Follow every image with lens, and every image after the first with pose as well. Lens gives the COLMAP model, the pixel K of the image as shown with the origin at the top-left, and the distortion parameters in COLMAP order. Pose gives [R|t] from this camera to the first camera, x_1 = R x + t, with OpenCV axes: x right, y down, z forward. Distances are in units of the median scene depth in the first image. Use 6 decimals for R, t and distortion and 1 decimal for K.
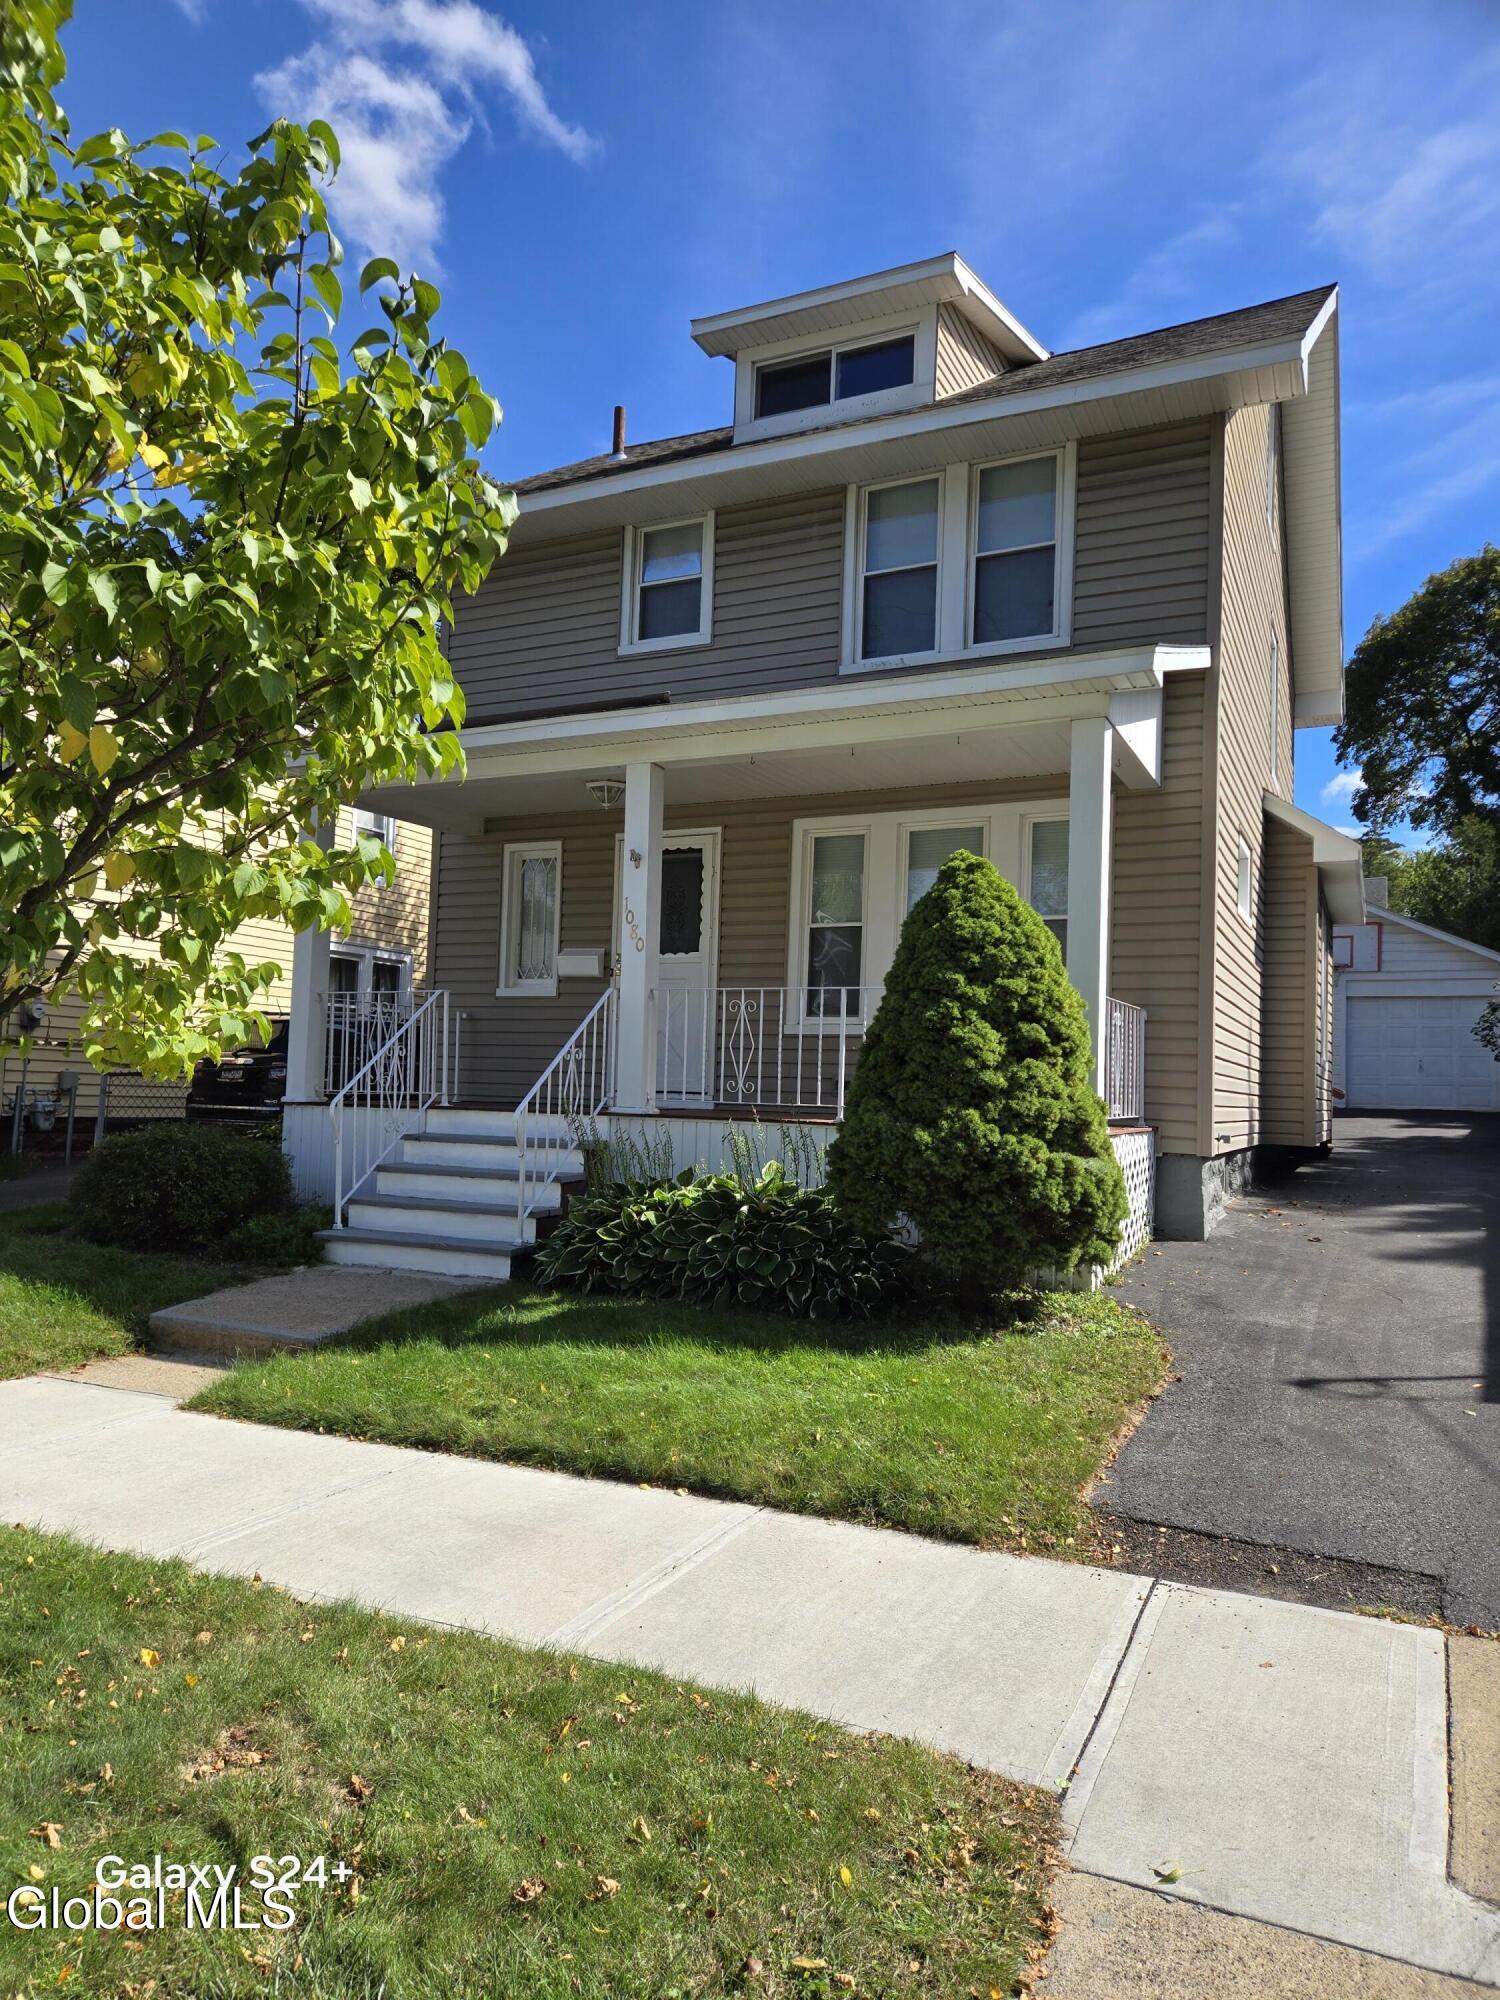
lens RADIAL K [[1339.4, 0, 750.0], [0, 1339.4, 1000.0], [0, 0, 1]] dist [0.087359, -0.093272]
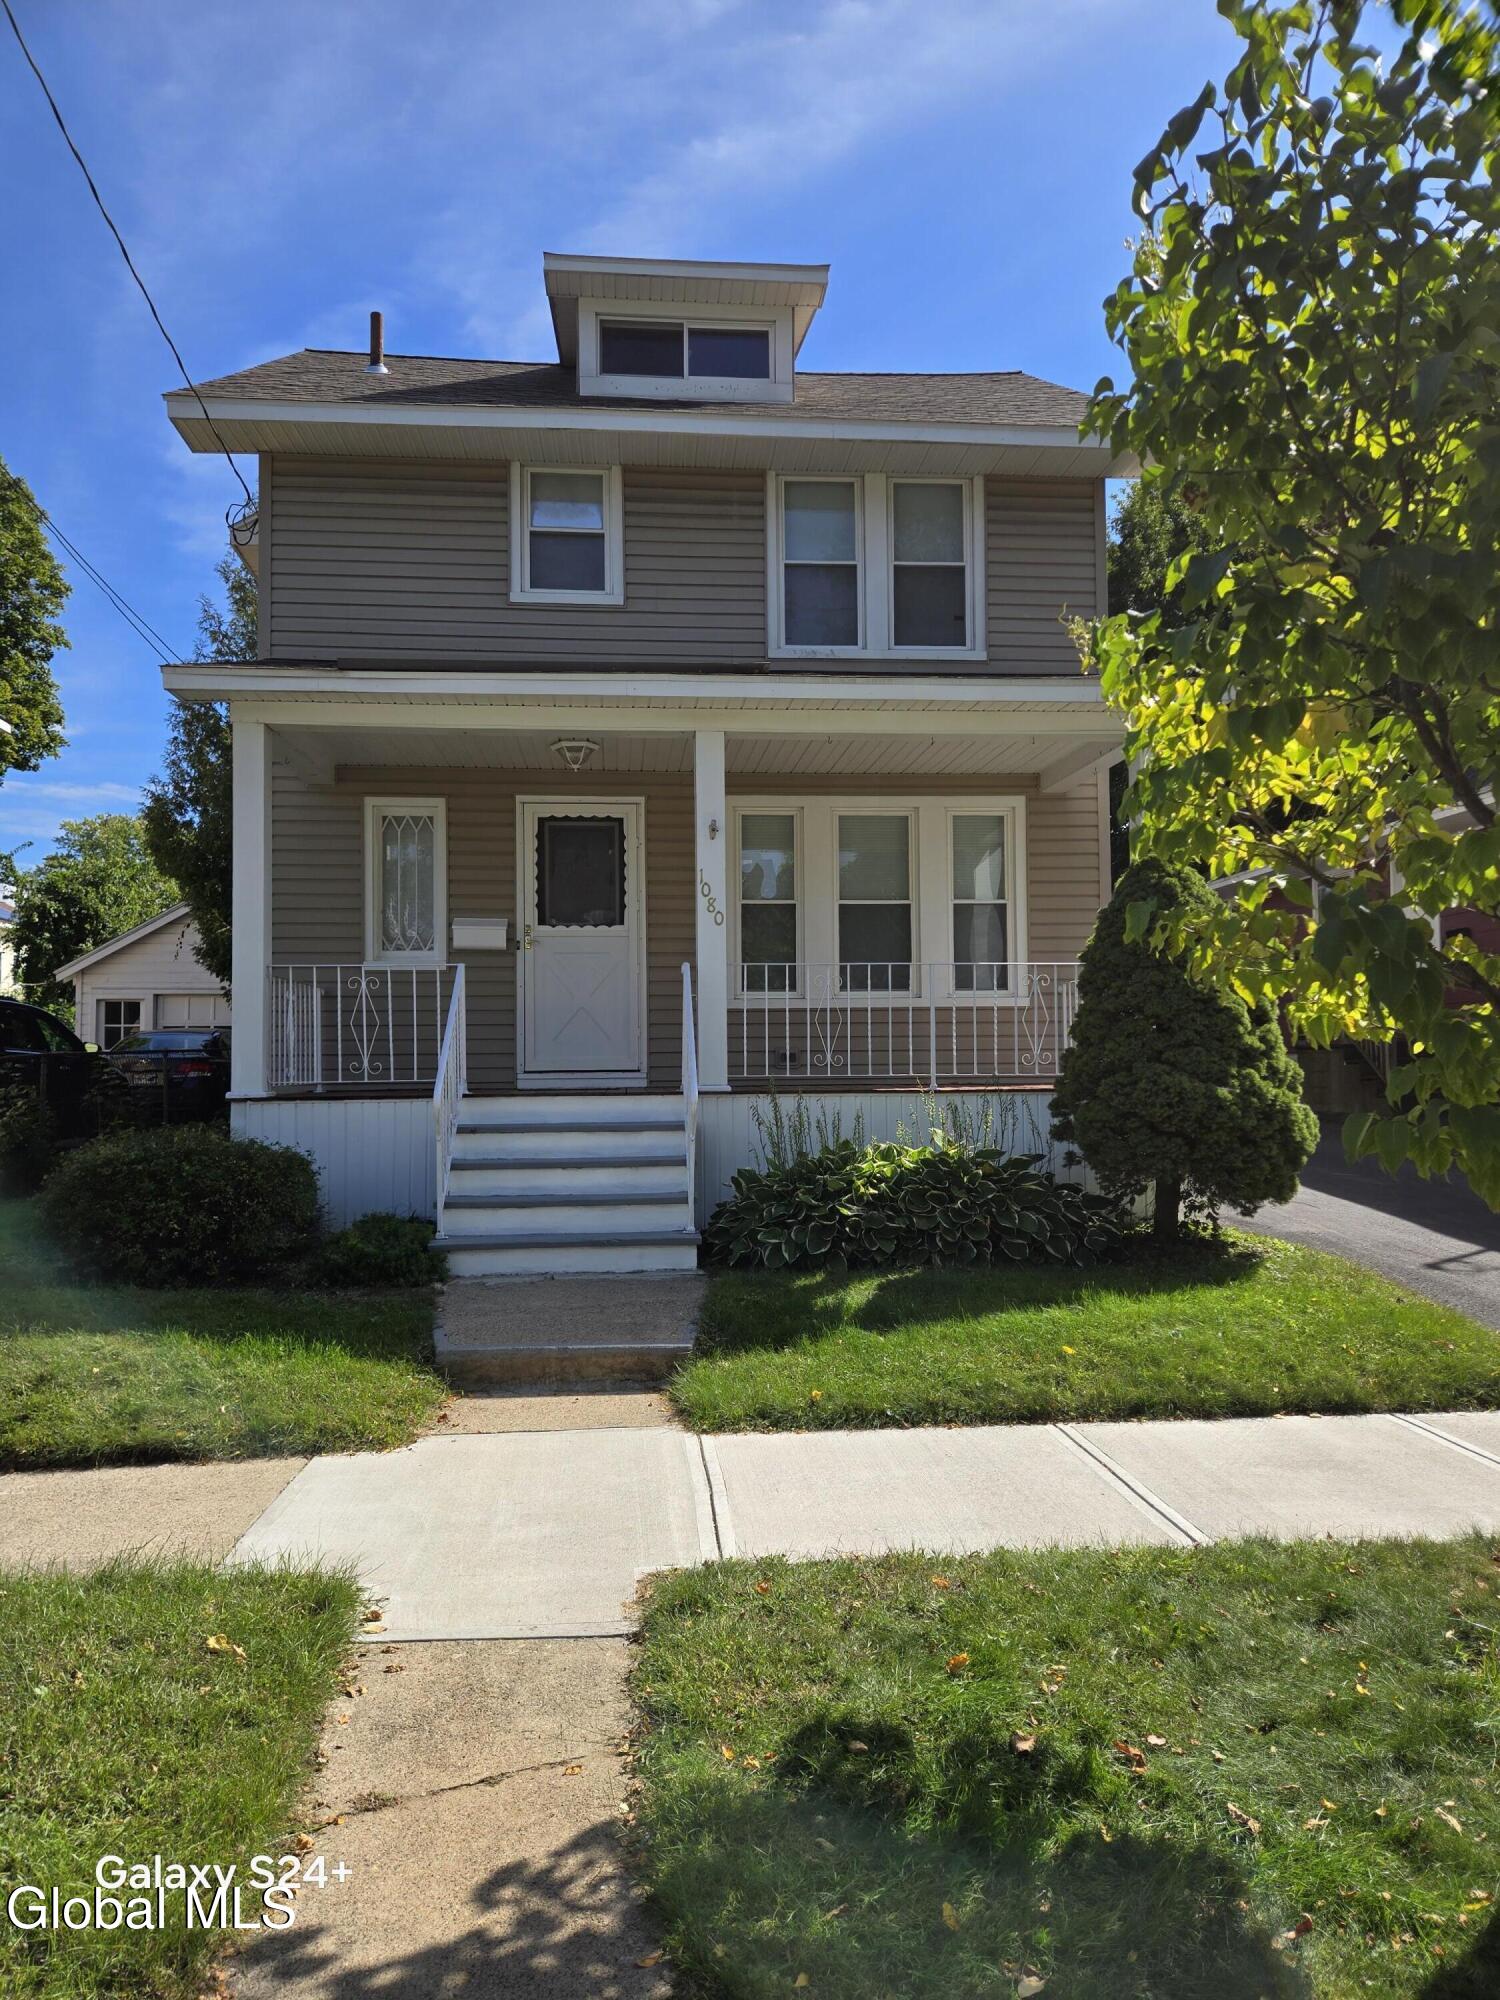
lens RADIAL K [[1329.8, 0, 750.0], [0, 1329.8, 1000.0], [0, 0, 1]] dist [0.084885, -0.069377]
pose [[0.855196, -0.009713, 0.518214, -0.472315], [-0.000732, 0.999801, 0.019947, -0.000966], [-0.518305, -0.017438, 0.855018, 0.132934]]
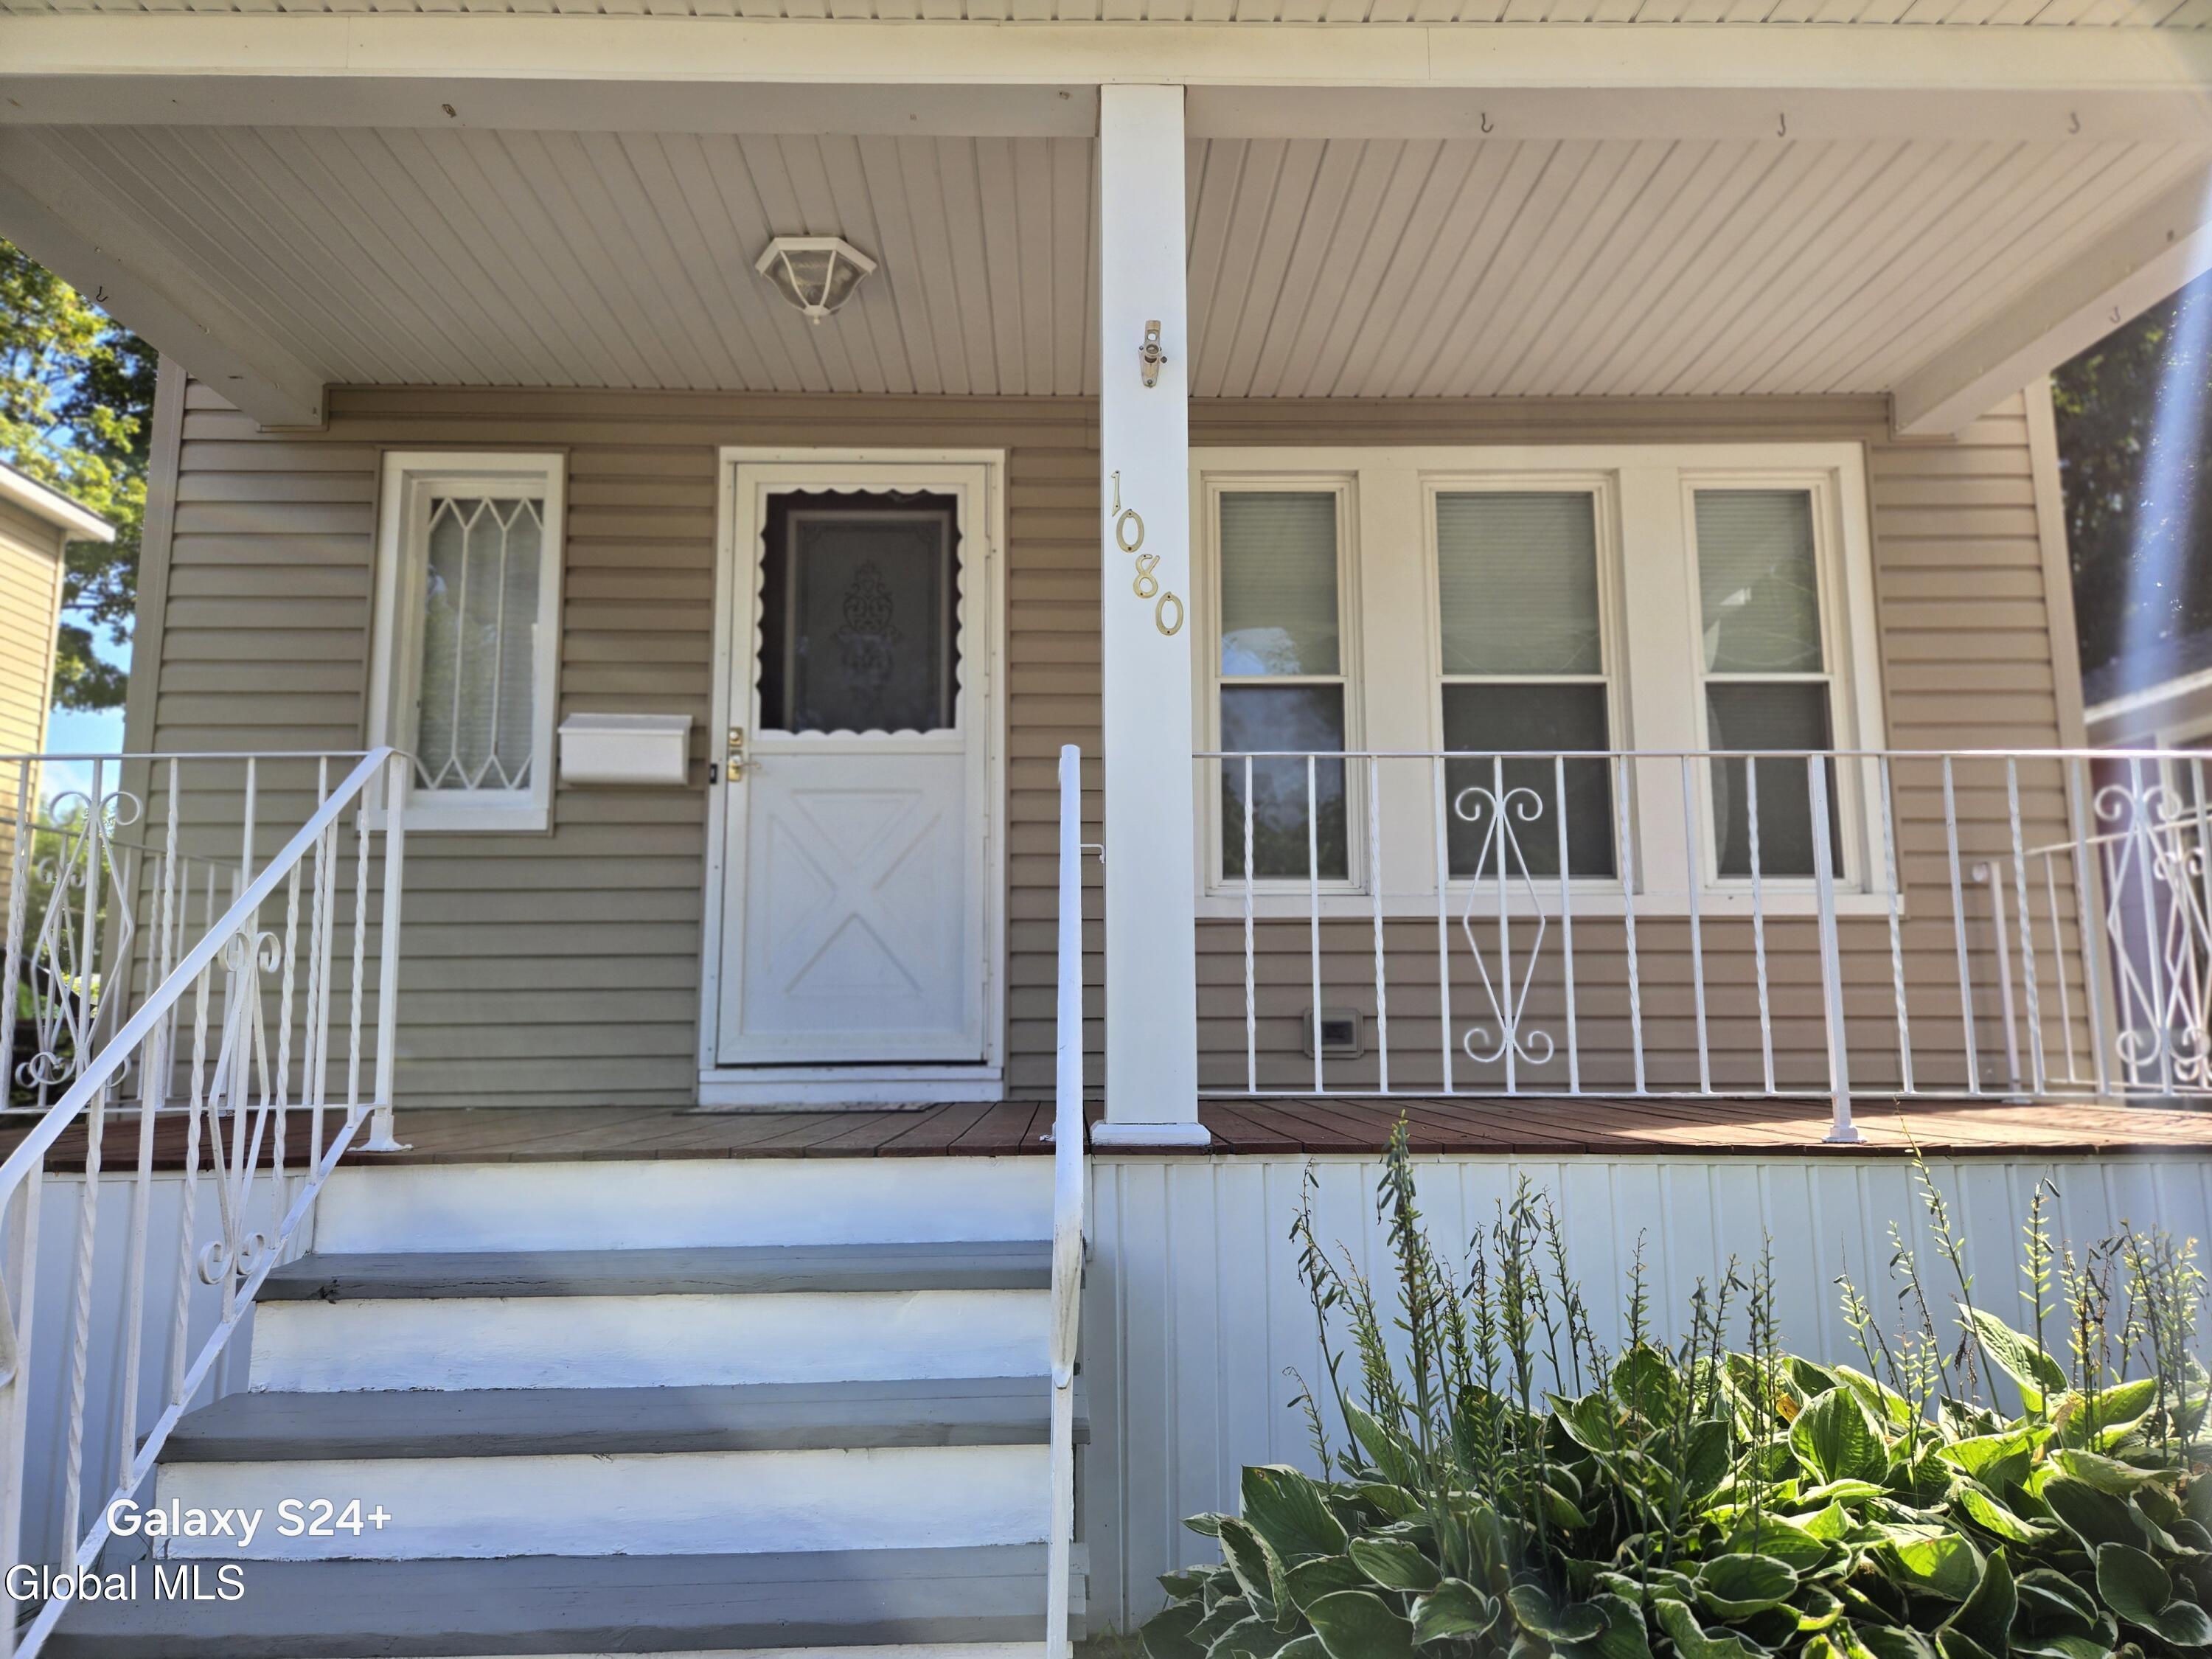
lens RADIAL K [[1470.8, 0, 1106.0], [0, 1470.8, 829.5], [0, 0, 1]] dist [0.084885, -0.069377]
pose [[0.888587, 0.029018, 0.457789, -0.216093], [0.002122, 0.997726, -0.067364, 0.028709], [-0.458703, 0.060830, 0.886505, 0.578179]]
